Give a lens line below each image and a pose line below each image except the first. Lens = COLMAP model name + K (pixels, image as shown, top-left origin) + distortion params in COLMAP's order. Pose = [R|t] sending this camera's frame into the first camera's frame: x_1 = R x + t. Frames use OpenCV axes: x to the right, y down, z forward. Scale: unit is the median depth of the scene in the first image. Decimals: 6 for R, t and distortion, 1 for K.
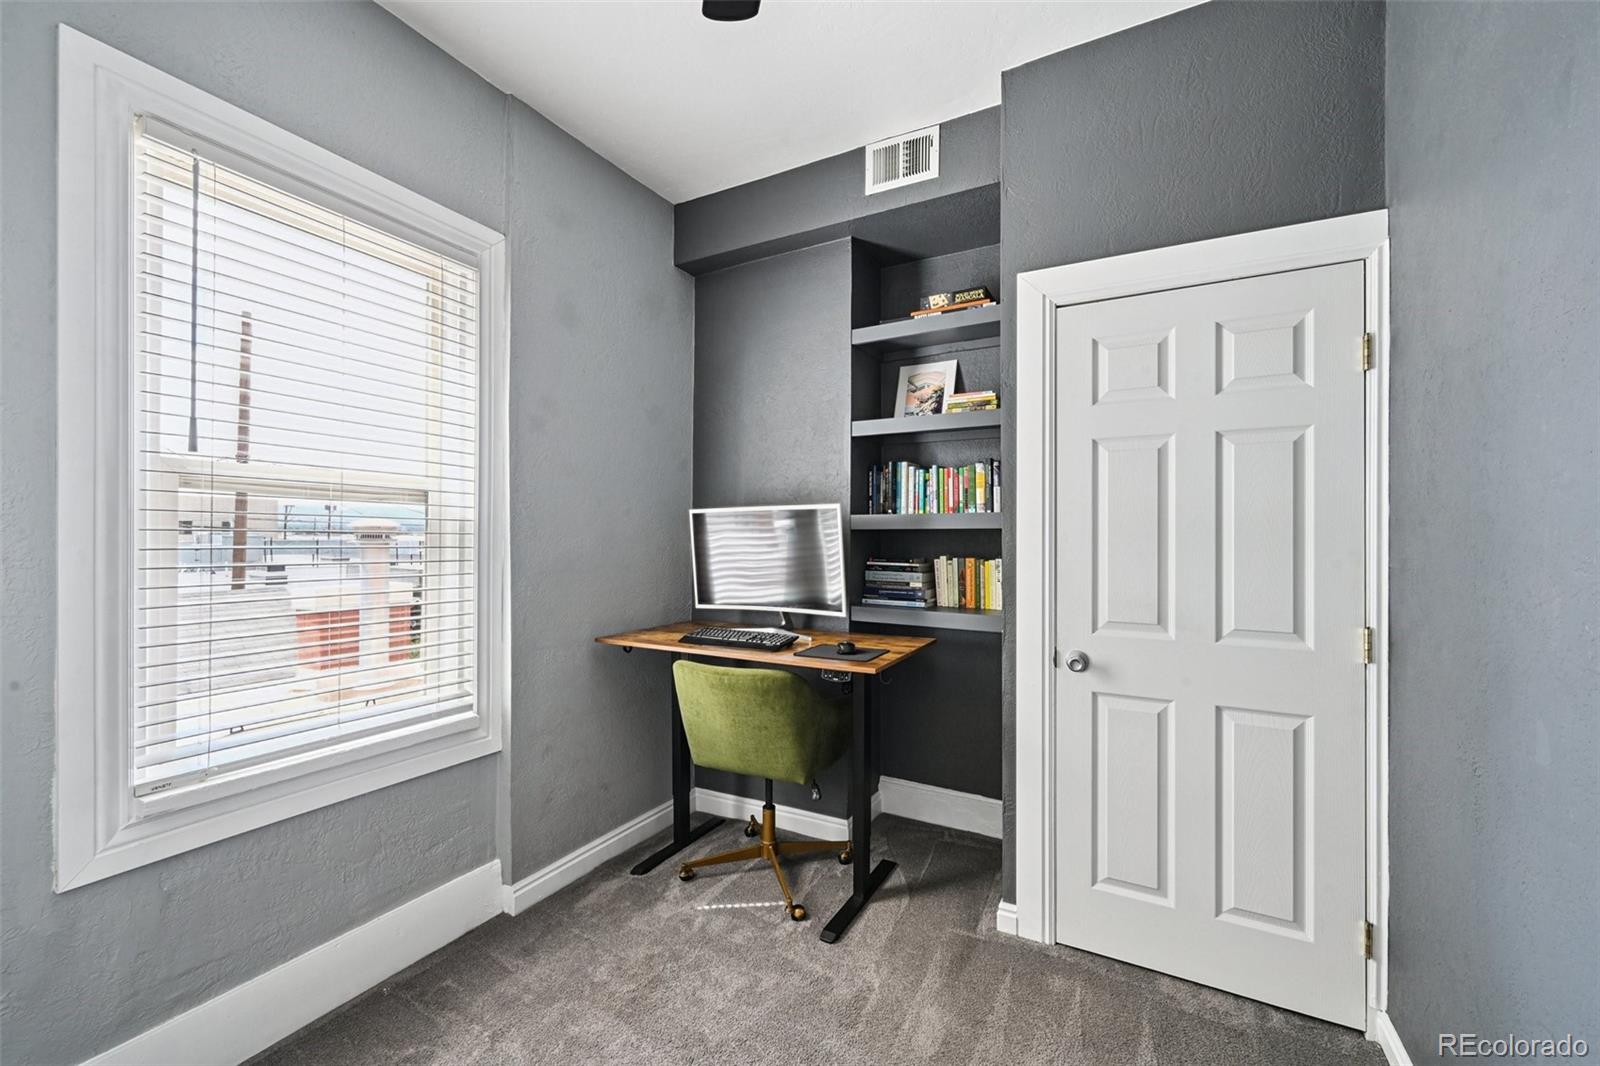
lens RADIAL K [[637.8, 0, 800.0], [0, 637.8, 533.0], [0, 0, 1]] dist [-0.000181, -0.000031]
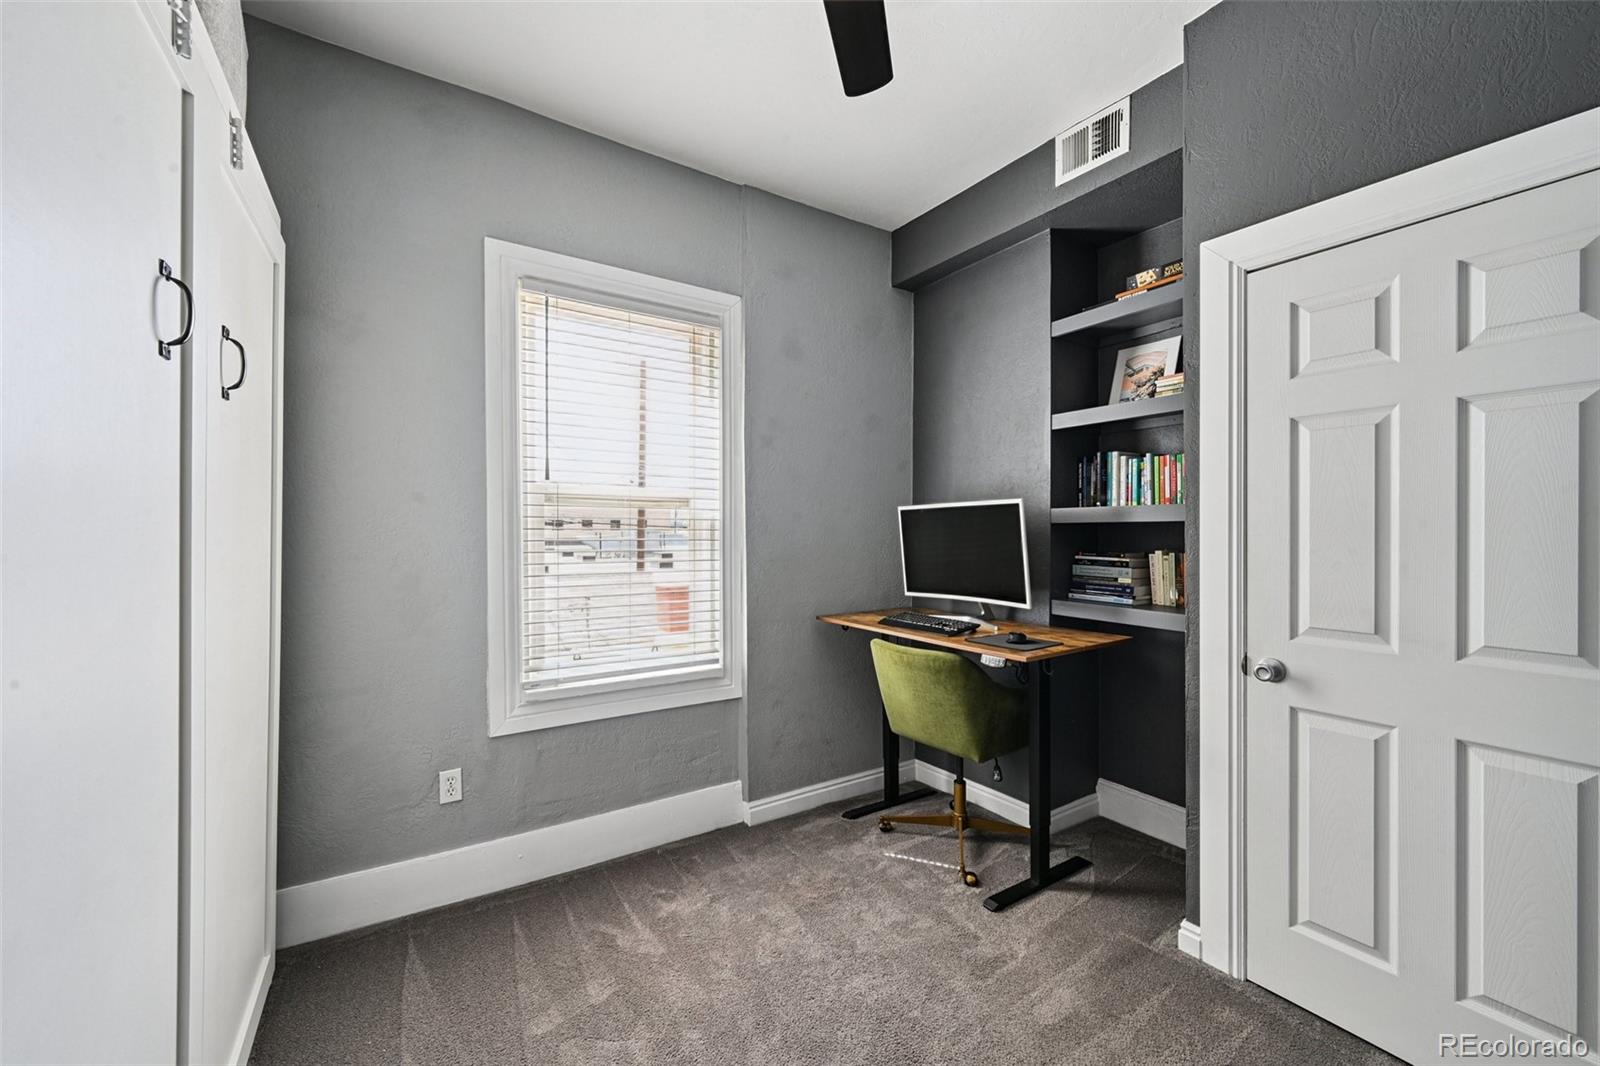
lens RADIAL K [[637.8, 0, 800.0], [0, 637.8, 533.0], [0, 0, 1]] dist [-0.000181, -0.000031]
pose [[0.881447, -0.002604, -0.472275, 0.255097], [0.007864, 0.999927, 0.009164, -0.002839], [0.472217, -0.011791, 0.881404, -0.081998]]
